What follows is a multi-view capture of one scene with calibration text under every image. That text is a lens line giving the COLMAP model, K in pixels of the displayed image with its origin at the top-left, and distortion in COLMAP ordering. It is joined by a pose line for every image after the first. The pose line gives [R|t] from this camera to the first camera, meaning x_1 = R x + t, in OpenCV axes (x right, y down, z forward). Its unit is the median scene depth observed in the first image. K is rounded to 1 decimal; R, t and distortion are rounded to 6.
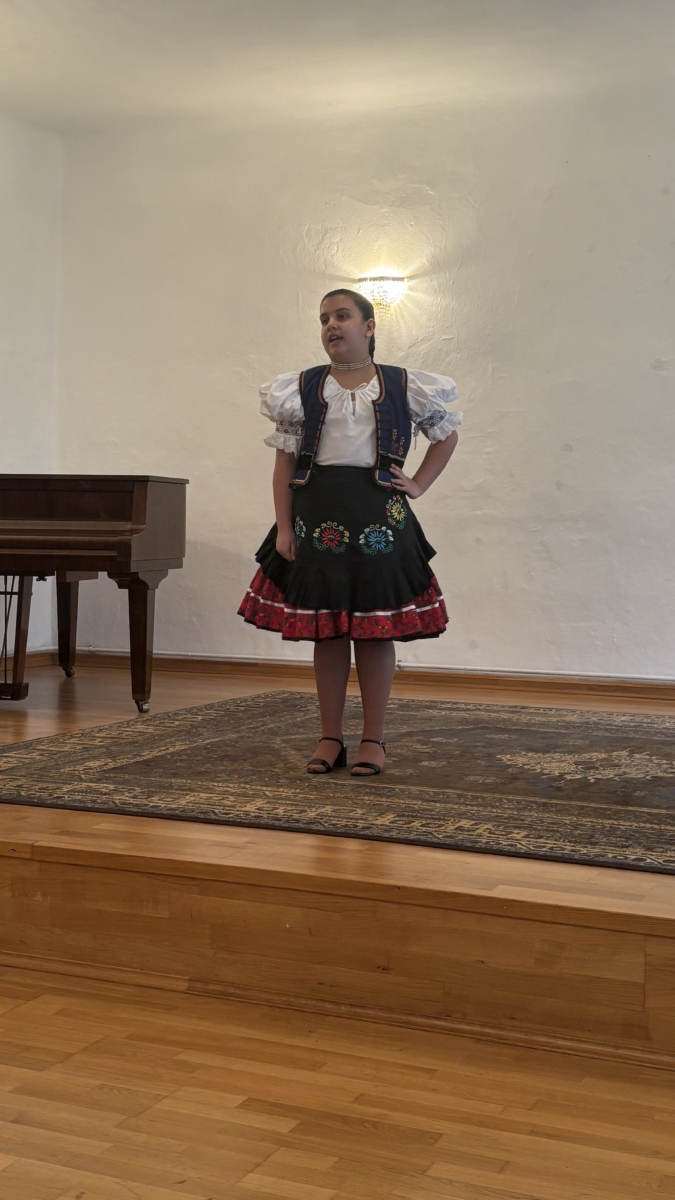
lens RADIAL K [[1516.5, 0, 338.2], [0, 1516.5, 607.6], [0, 0, 1]] dist [0.113076, 0.000000]
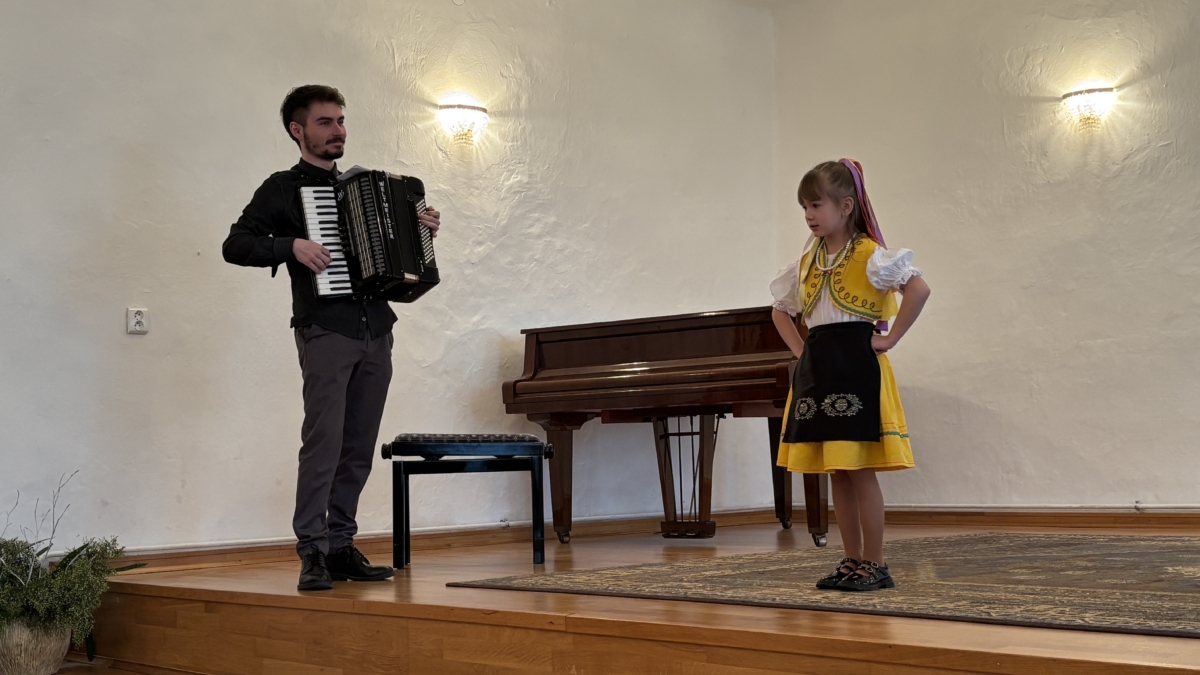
lens RADIAL K [[1516.5, 0, 614.9], [0, 1516.5, 343.5], [0, 0, 1]] dist [0.113076, 0.000000]
pose [[0.921711, -0.071025, -0.381320, 0.170404], [0.022906, 0.991343, -0.129283, 0.082299], [0.387201, 0.110427, 0.915359, 0.060860]]
